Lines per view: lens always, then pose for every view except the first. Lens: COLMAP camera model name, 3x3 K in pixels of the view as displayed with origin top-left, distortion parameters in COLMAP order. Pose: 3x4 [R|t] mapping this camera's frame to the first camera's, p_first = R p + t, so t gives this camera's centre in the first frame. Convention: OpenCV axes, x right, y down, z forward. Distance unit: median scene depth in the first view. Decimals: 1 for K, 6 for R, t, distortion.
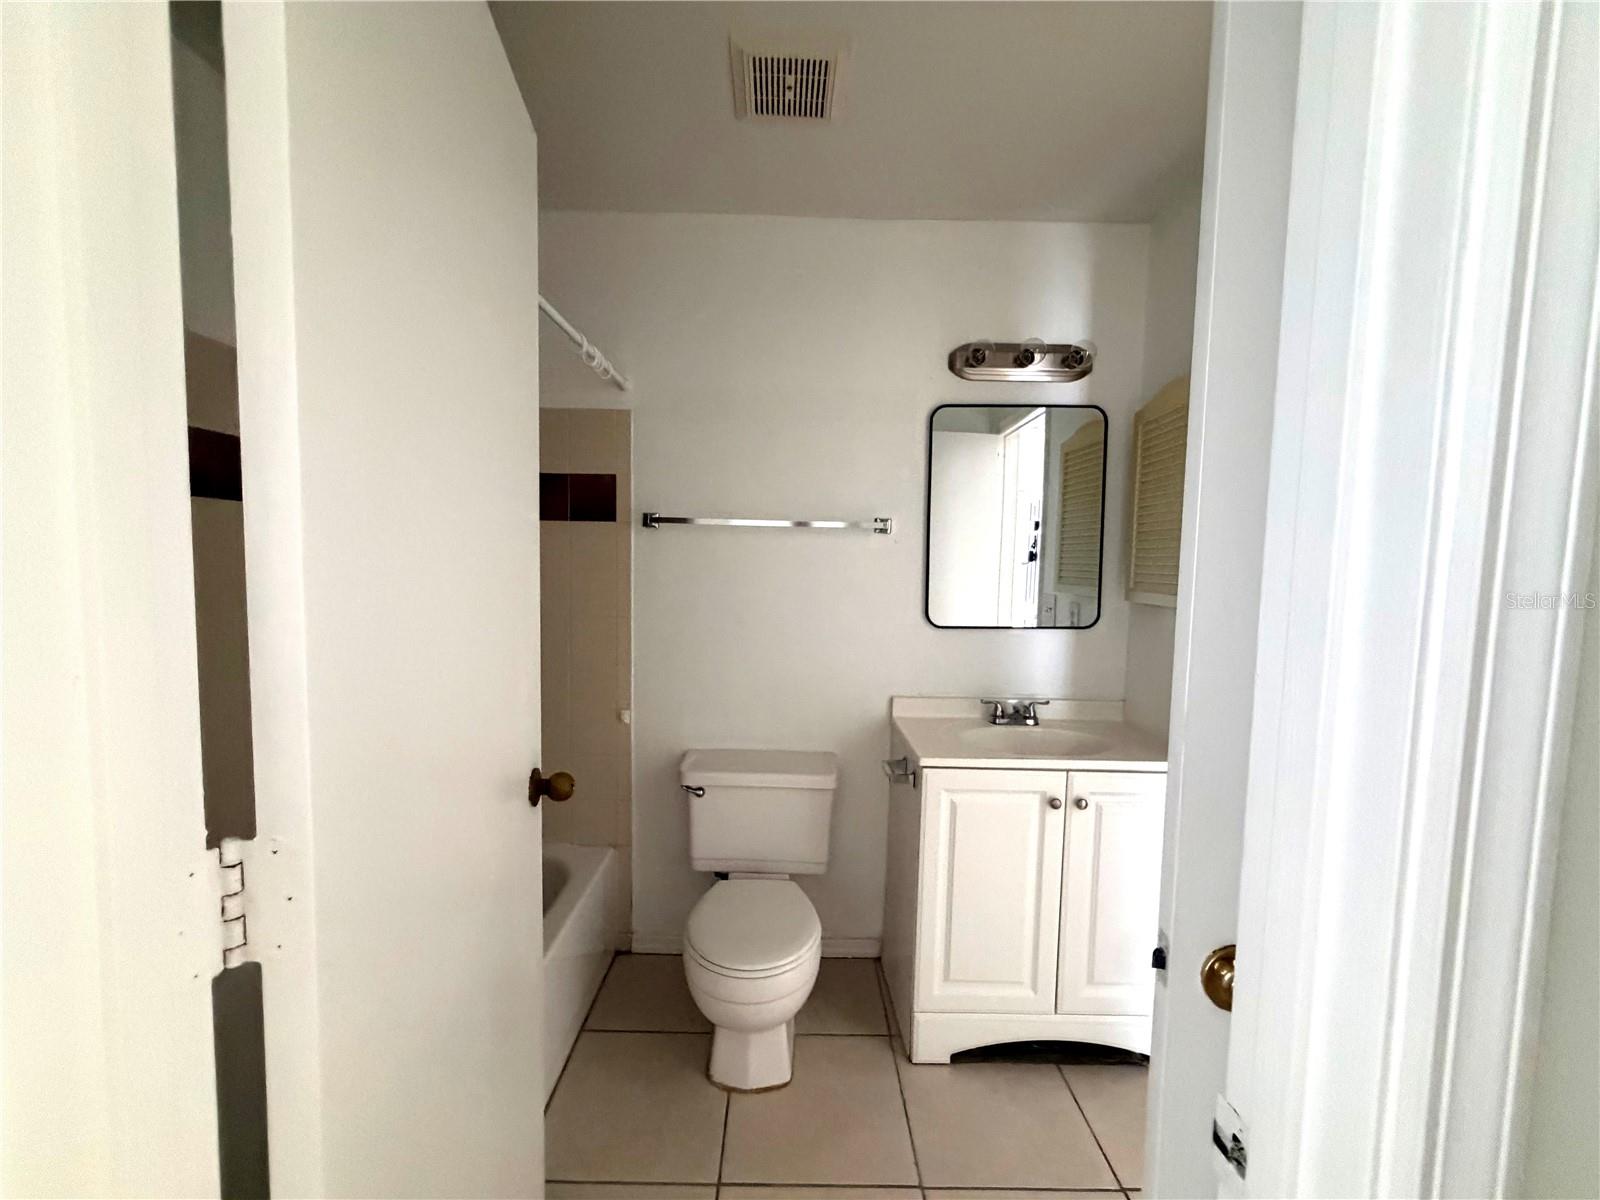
lens RADIAL K [[639.1, 0, 797.9], [0, 639.1, 602.6], [0, 0, 1]] dist [0.000521, 0.000468]
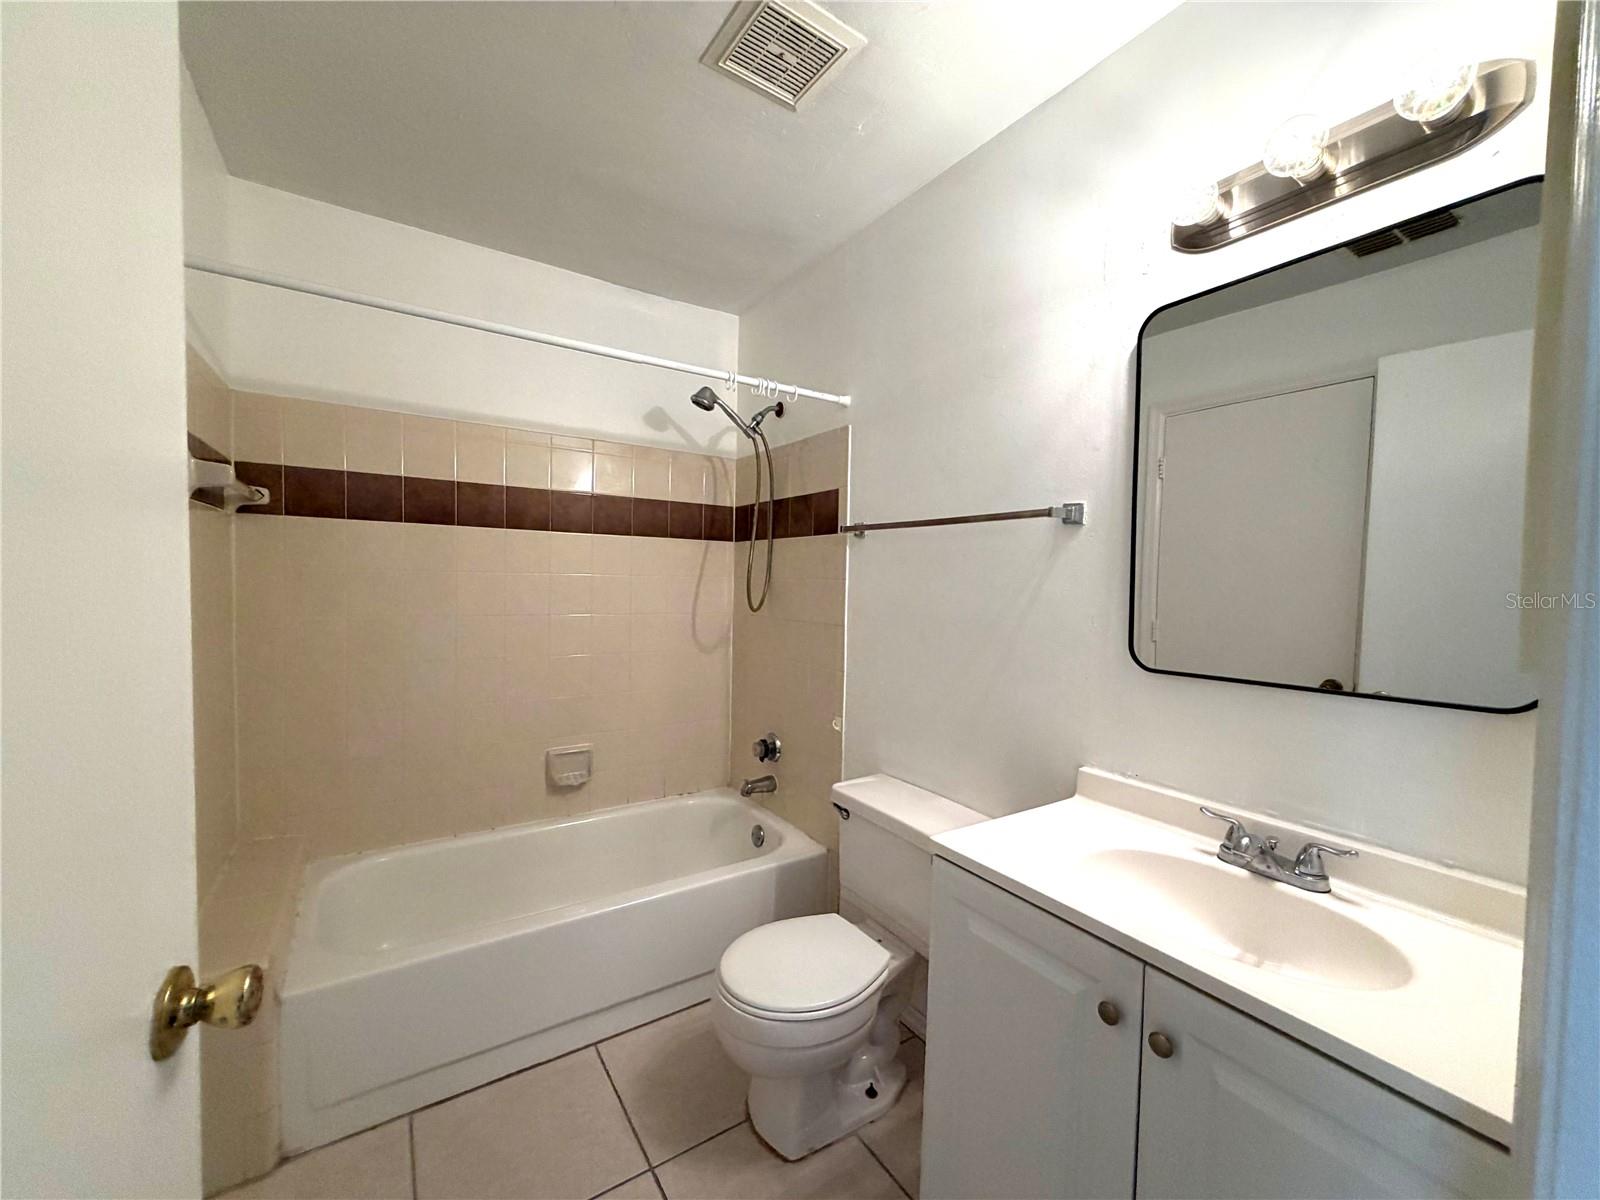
lens RADIAL K [[639.1, 0, 797.9], [0, 639.1, 602.6], [0, 0, 1]] dist [0.000521, 0.000468]
pose [[0.534843, 0.021063, -0.844689, 0.563399], [-0.065409, 0.997721, -0.016537, 0.006949], [0.842416, 0.064095, 0.535002, 0.398993]]
